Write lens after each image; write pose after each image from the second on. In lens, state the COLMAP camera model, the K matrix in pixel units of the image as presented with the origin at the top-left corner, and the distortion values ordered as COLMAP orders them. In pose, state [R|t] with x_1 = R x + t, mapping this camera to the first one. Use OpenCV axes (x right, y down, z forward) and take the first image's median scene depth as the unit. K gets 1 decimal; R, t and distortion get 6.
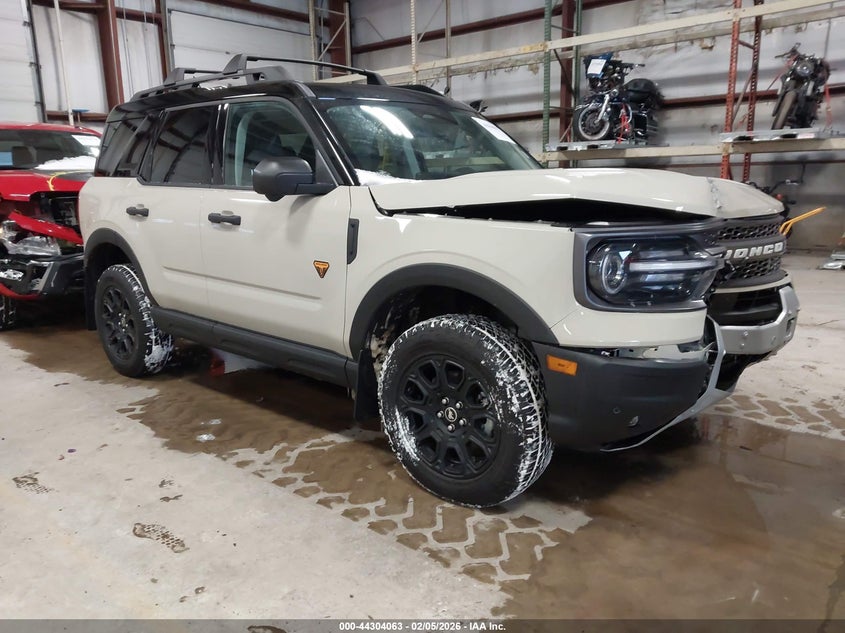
lens RADIAL K [[687.6, 0, 435.4], [0, 687.6, 331.8], [0, 0, 1]] dist [0.007128, -0.003872]
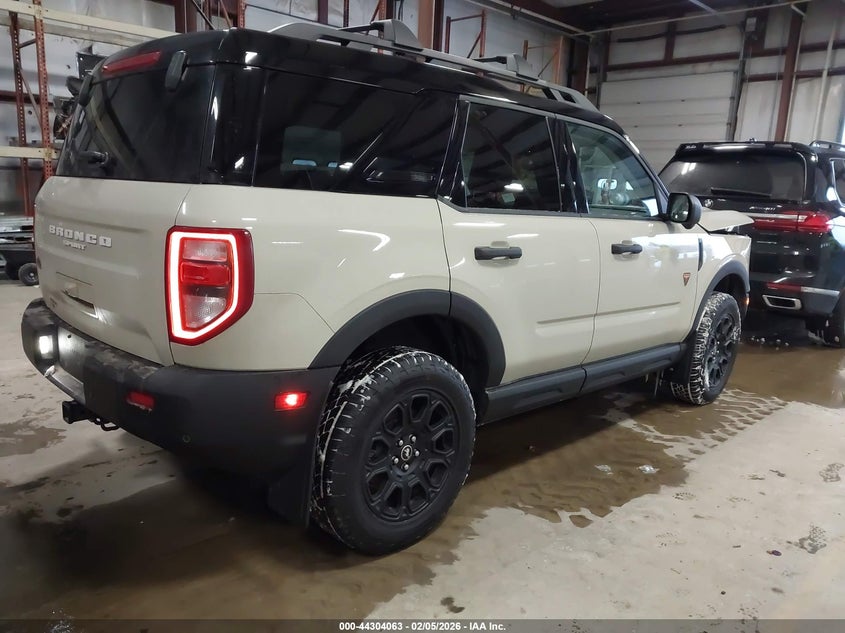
lens RADIAL K [[664.5, 0, 422.5], [0, 664.5, 316.5], [0, 0, 1]] dist [0.007764, -0.000603]
pose [[0.060585, -0.169420, 0.983680, -1.253079], [0.178299, 0.971477, 0.156337, -0.266003], [-0.982109, 0.165918, 0.089064, 1.194296]]
